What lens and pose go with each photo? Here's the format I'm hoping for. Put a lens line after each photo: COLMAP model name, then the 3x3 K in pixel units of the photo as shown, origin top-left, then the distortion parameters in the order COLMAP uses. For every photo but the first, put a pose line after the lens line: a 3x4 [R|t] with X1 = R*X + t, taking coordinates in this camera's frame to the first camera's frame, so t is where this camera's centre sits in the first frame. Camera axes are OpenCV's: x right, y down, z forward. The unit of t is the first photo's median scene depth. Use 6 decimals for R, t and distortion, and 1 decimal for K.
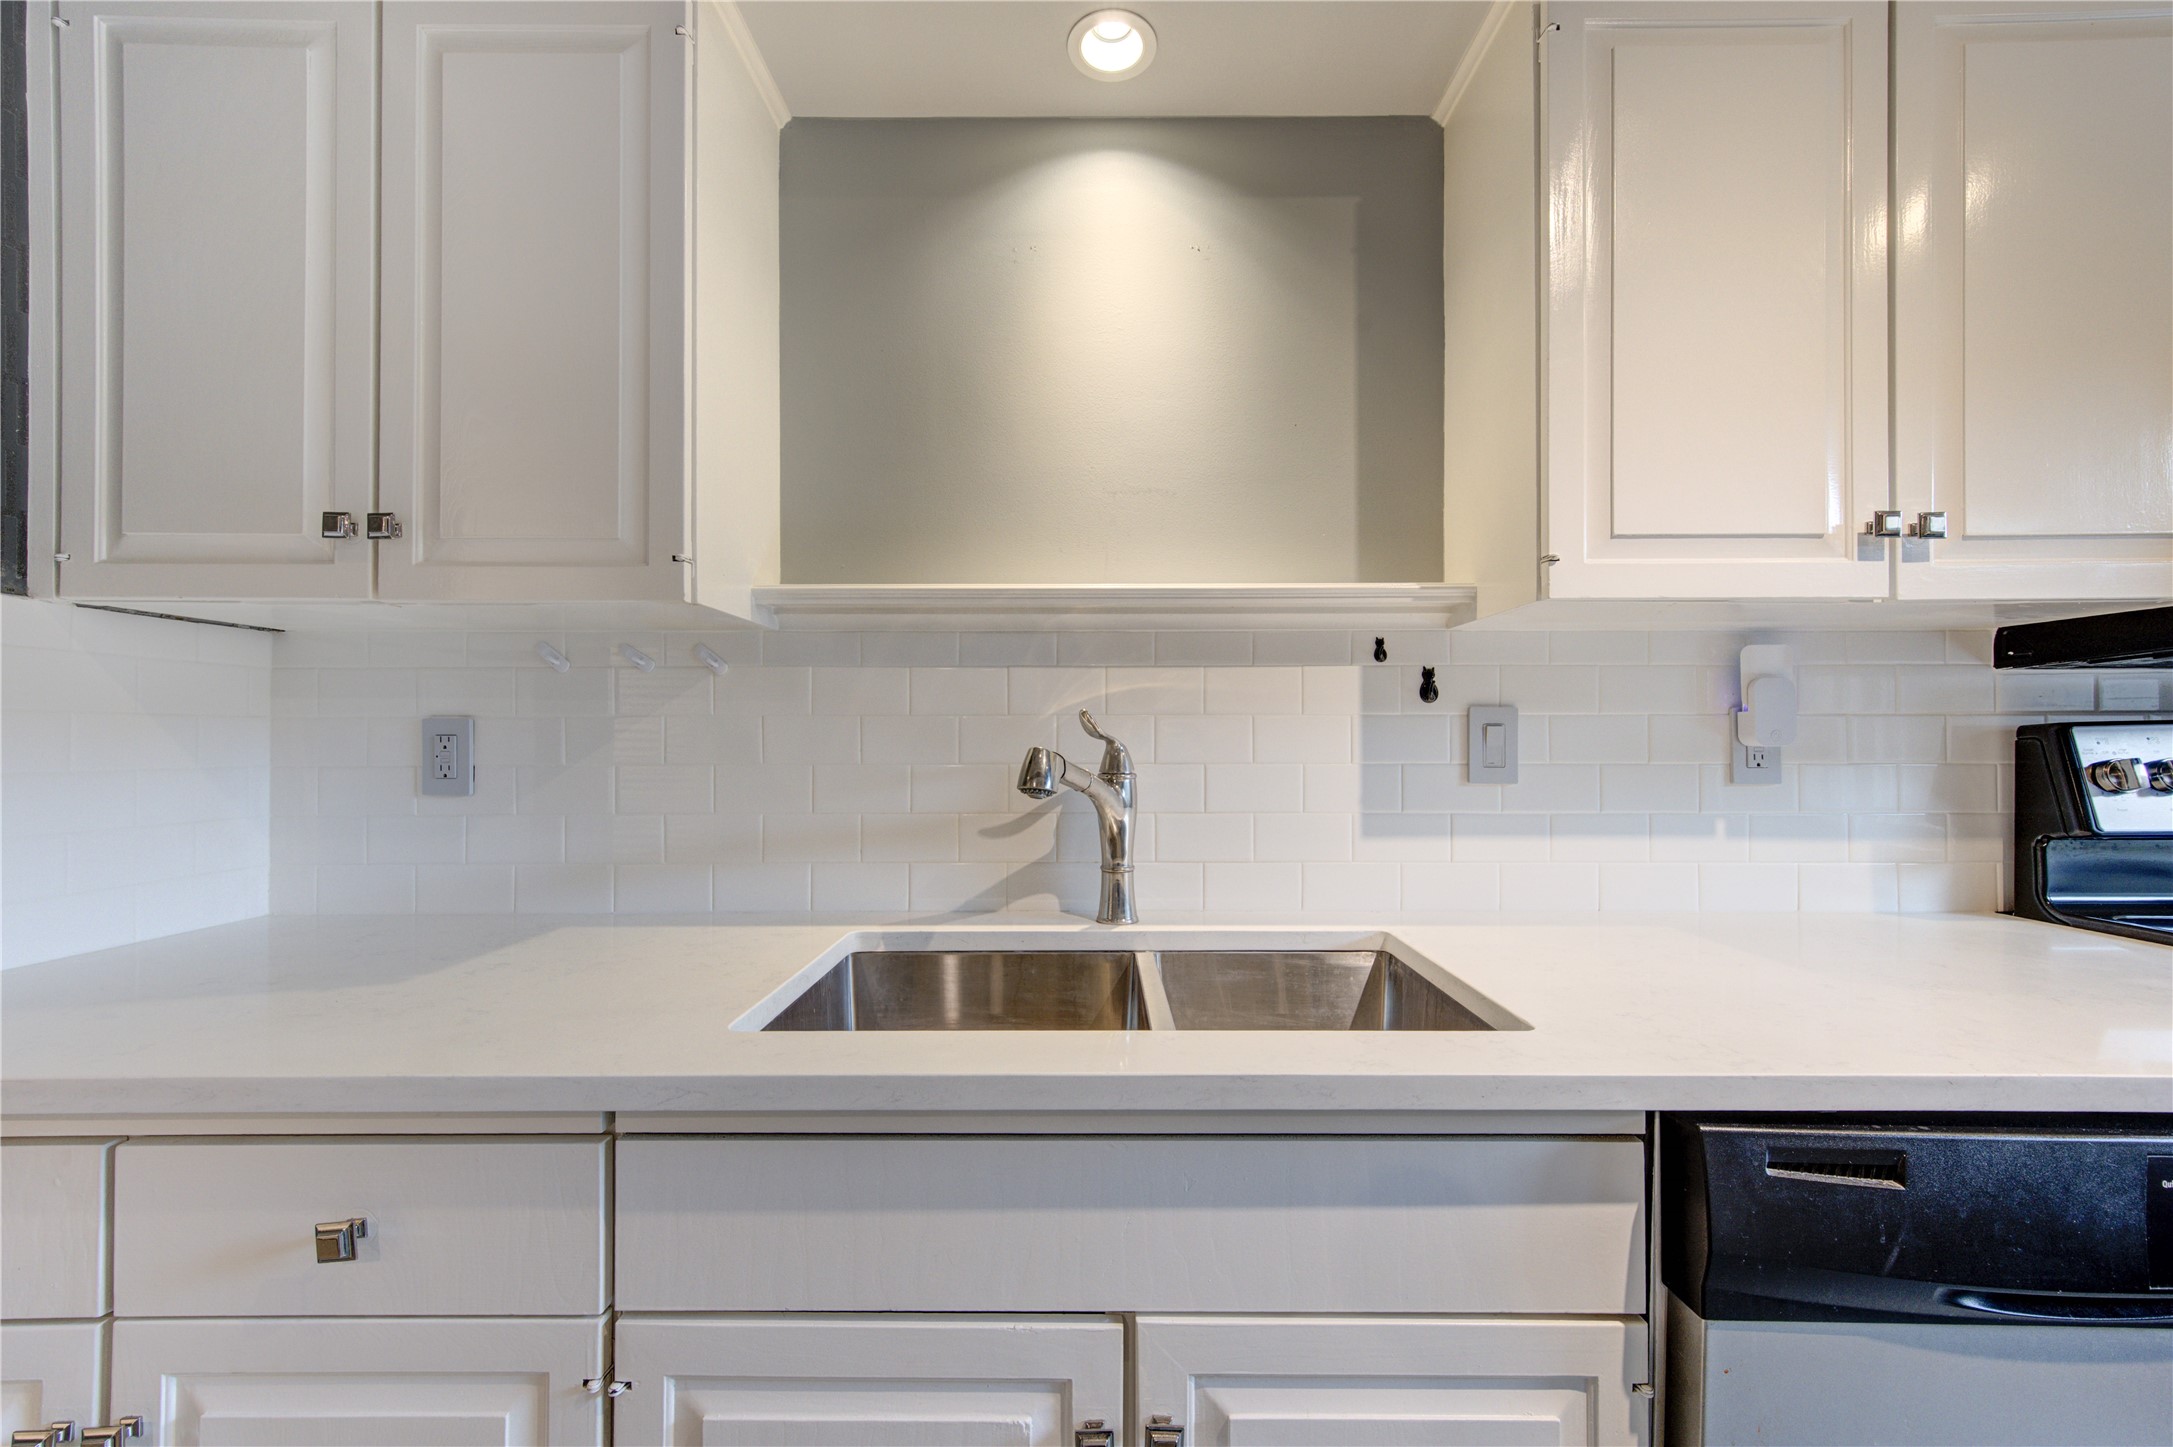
lens RADIAL K [[877.2, 0, 1124.4], [0, 877.2, 731.5], [0, 0, 1]] dist [0.006507, -0.000561]
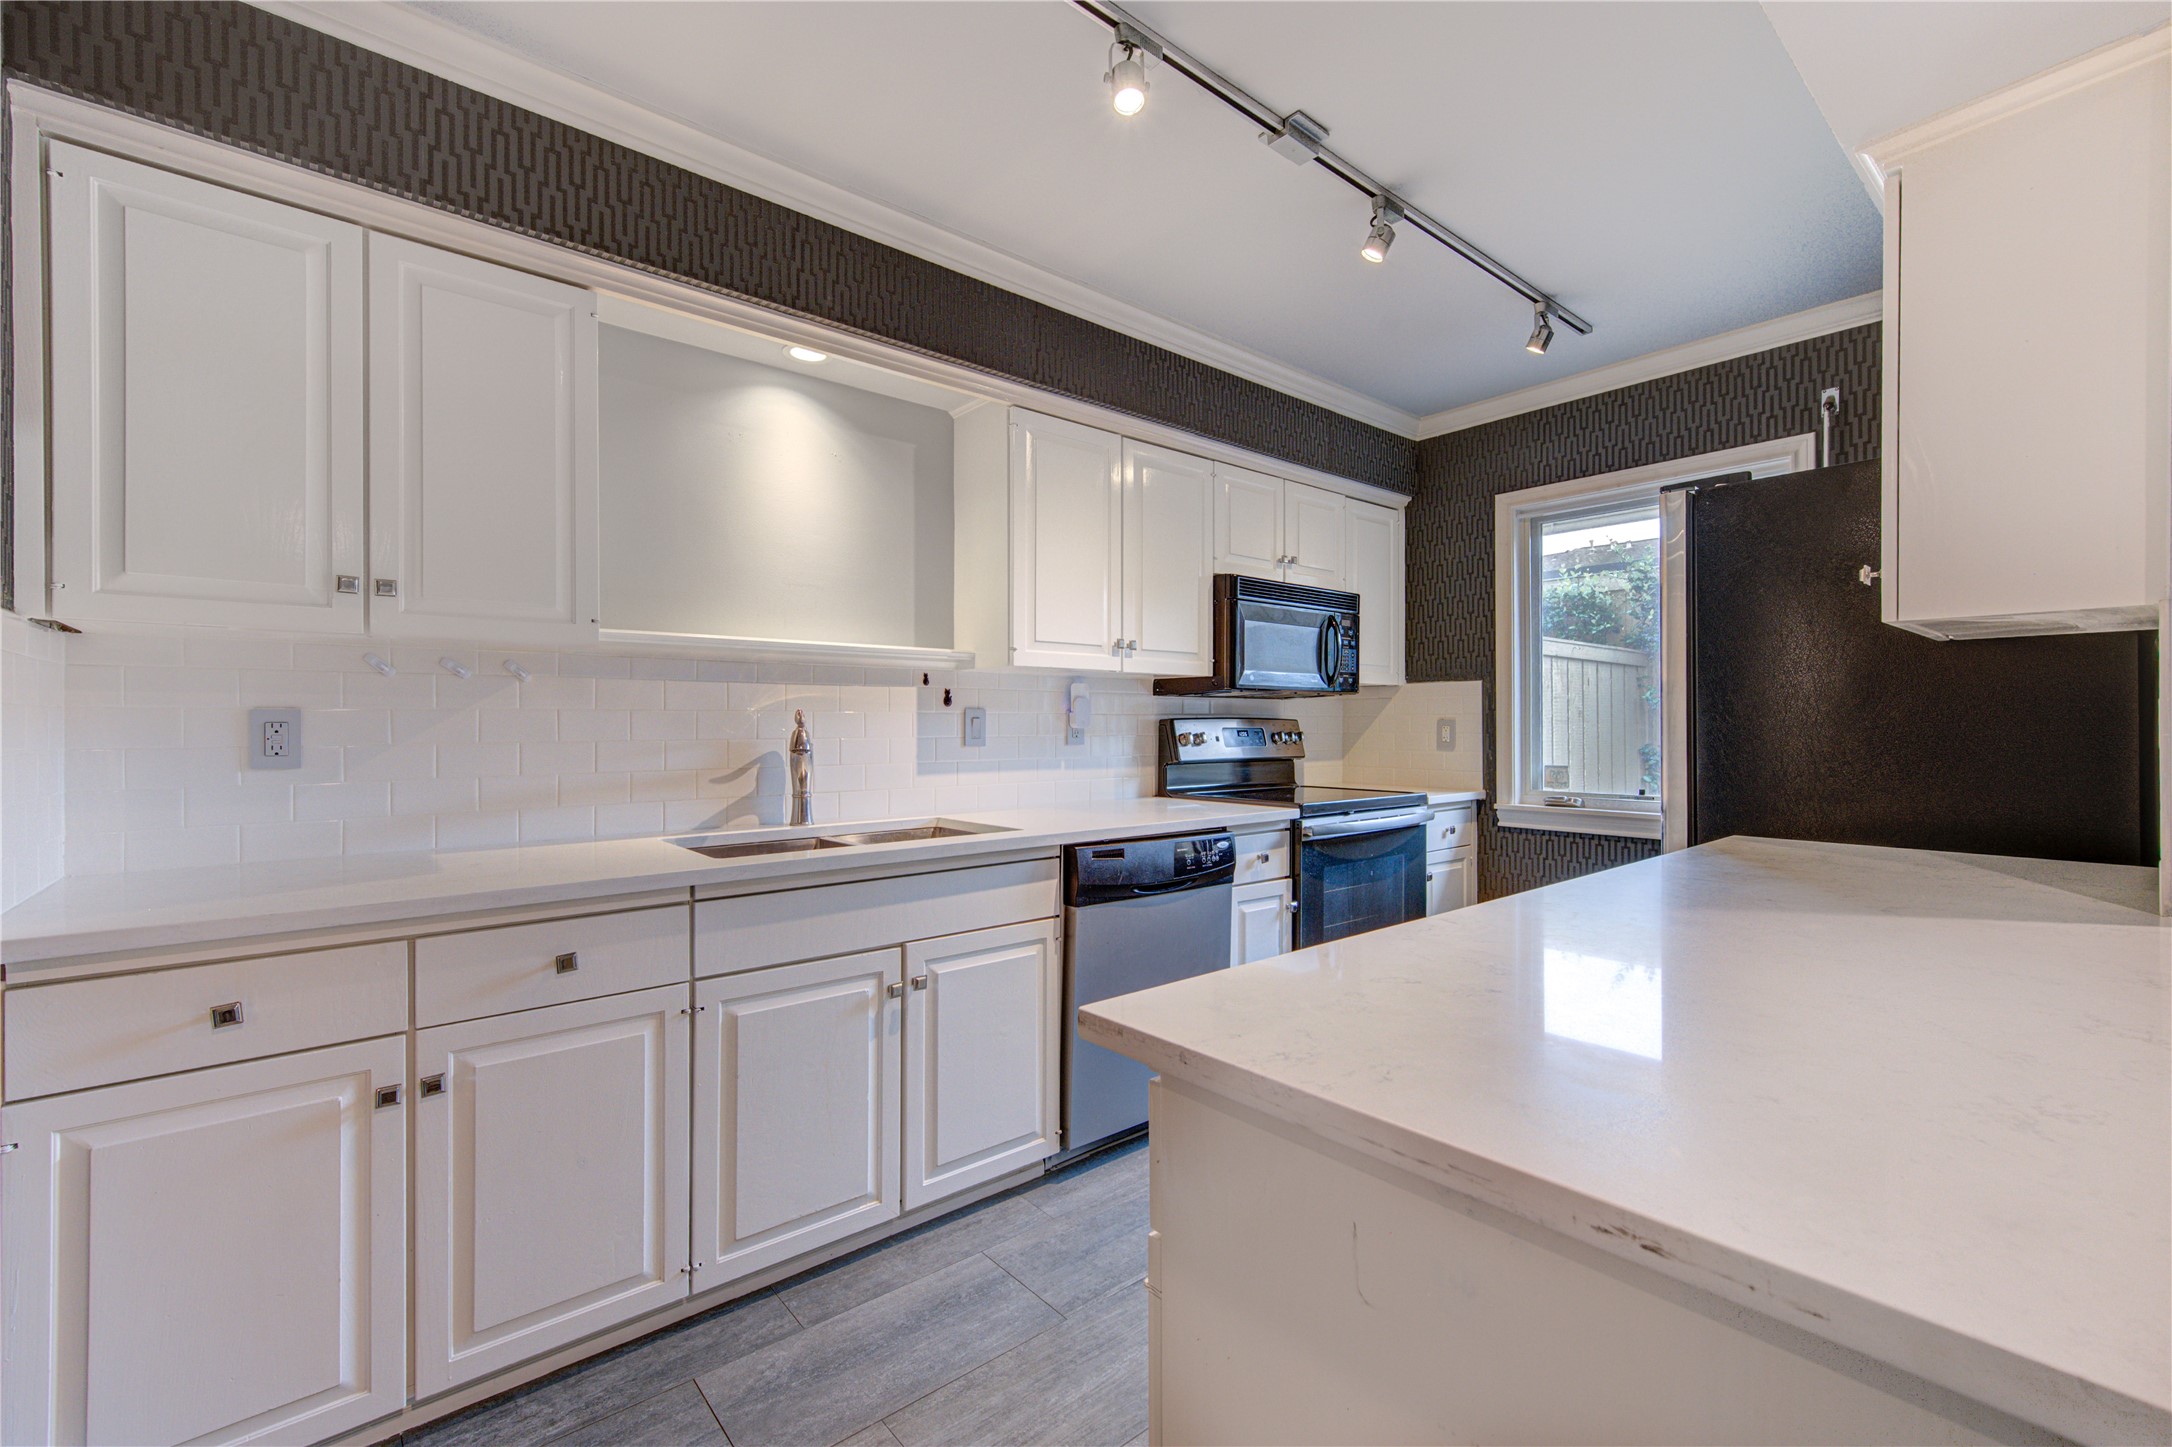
lens RADIAL K [[869.7, 0, 1086.0], [0, 869.7, 723.5], [0, 0, 1]] dist [0.001924, 0.000080]
pose [[0.778878, 0.000376, 0.627176, -0.654587], [-0.005695, 0.999963, 0.006473, -0.009343], [-0.627150, -0.008613, 0.778851, -0.745792]]
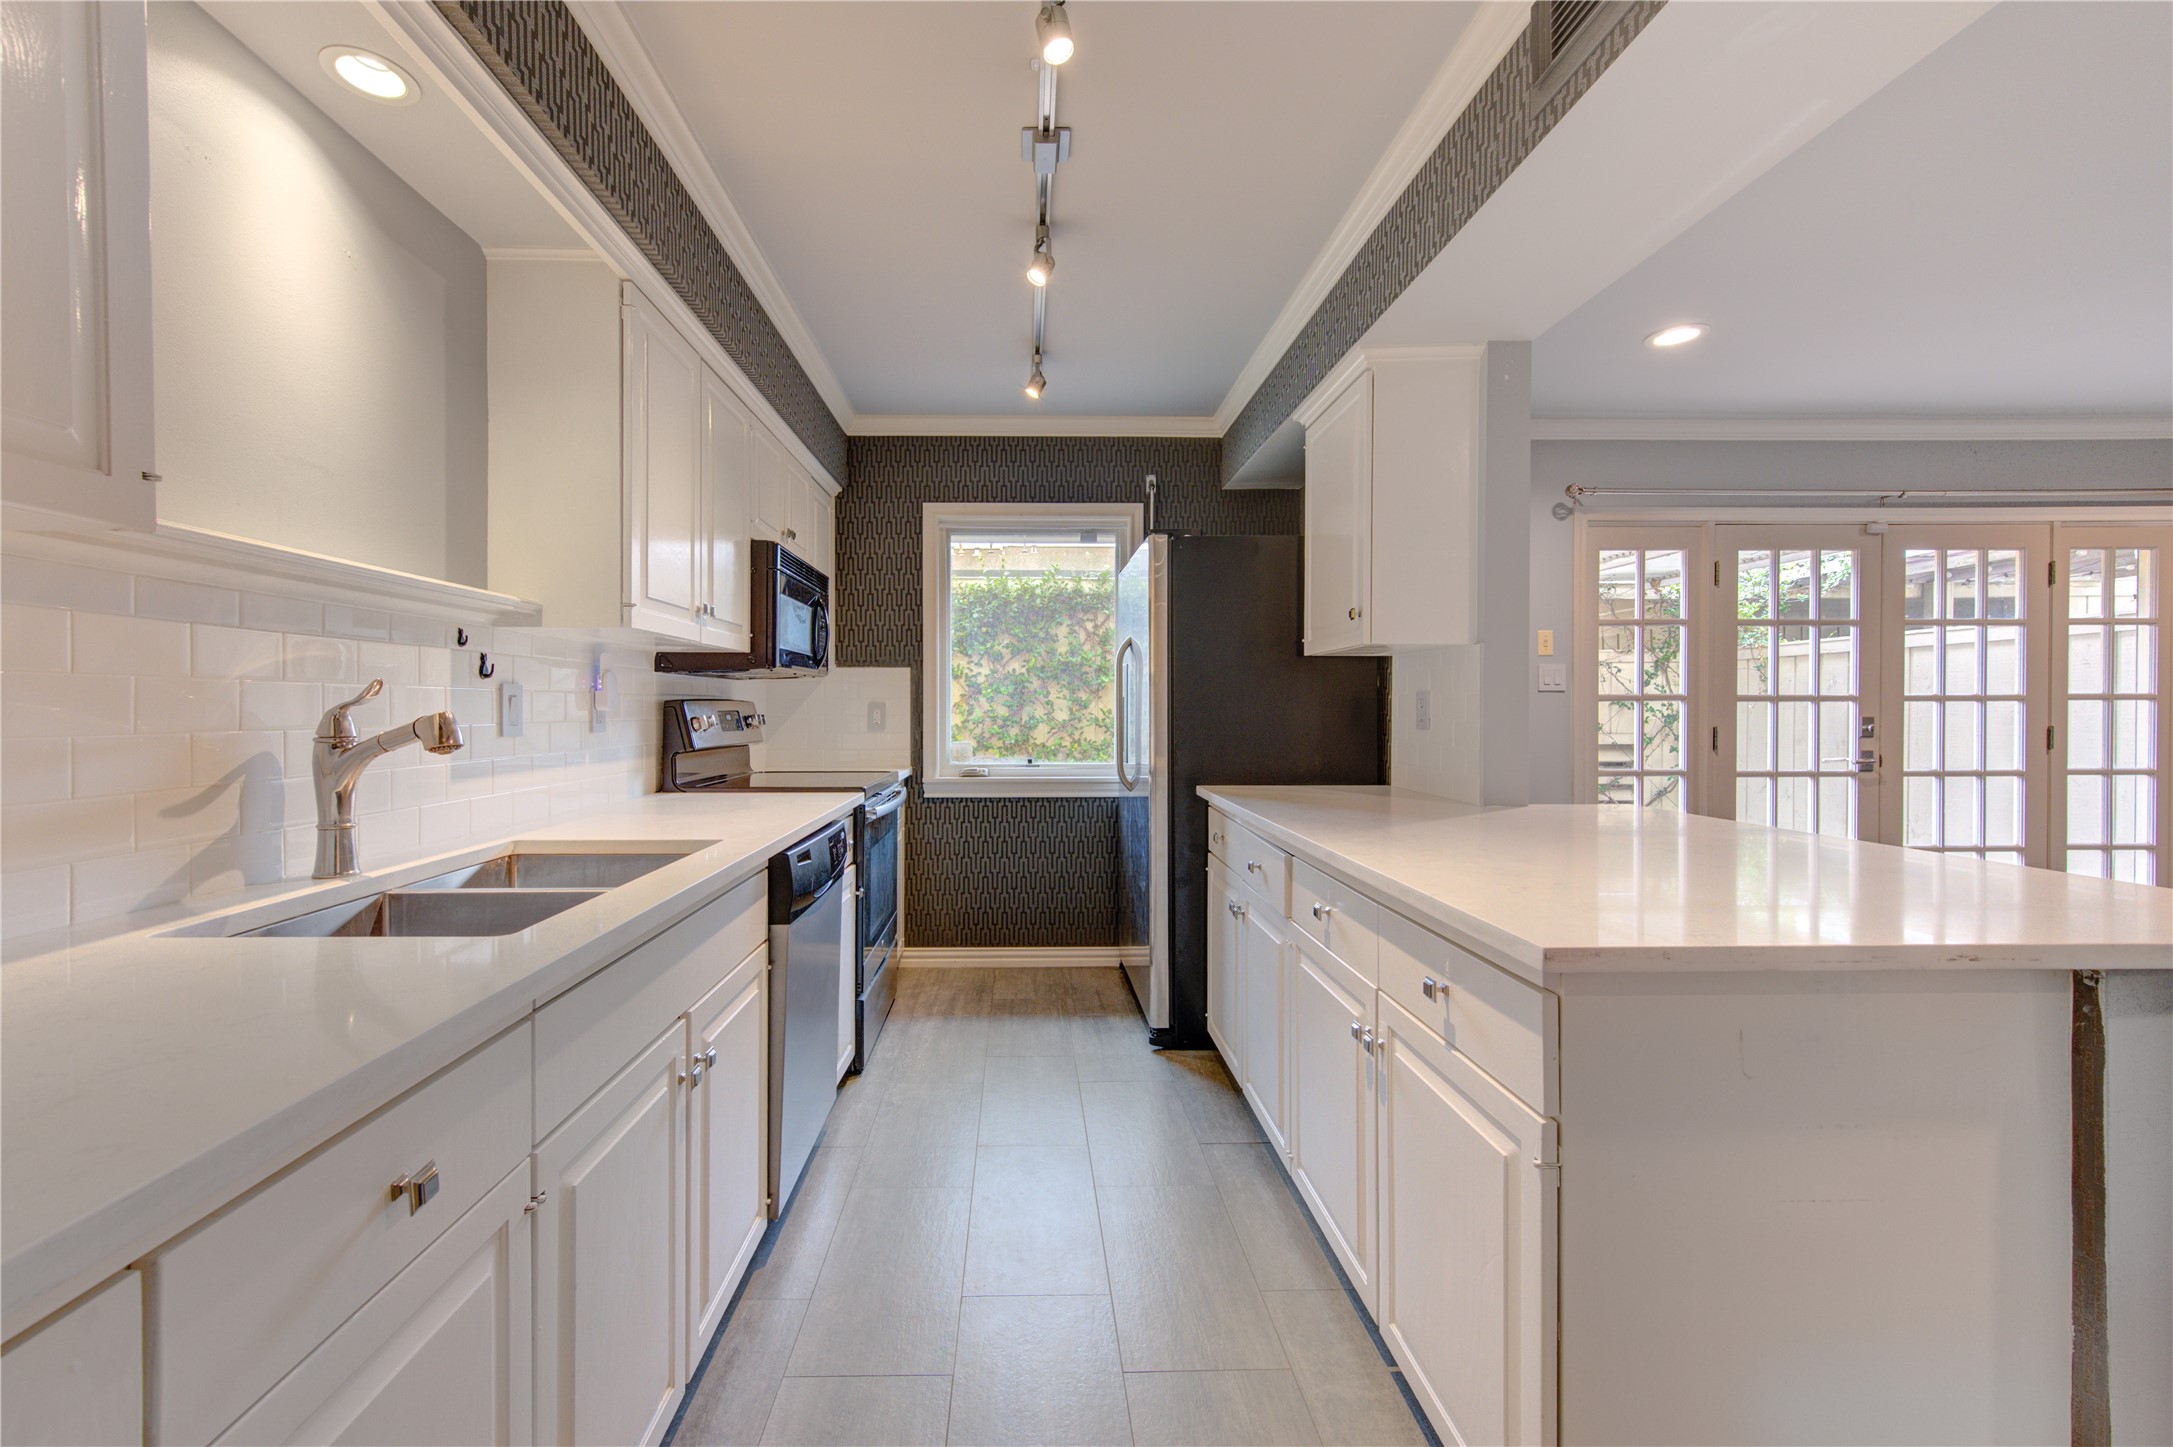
lens RADIAL K [[887.4, 0, 1004.0], [0, 887.4, 704.1], [0, 0, 1]] dist [0.000124, -0.000234]
pose [[0.023282, 0.006010, 0.999711, -1.018685], [-0.009588, 0.999937, -0.005788, 0.005987], [-0.999683, -0.009450, 0.023338, 0.161028]]
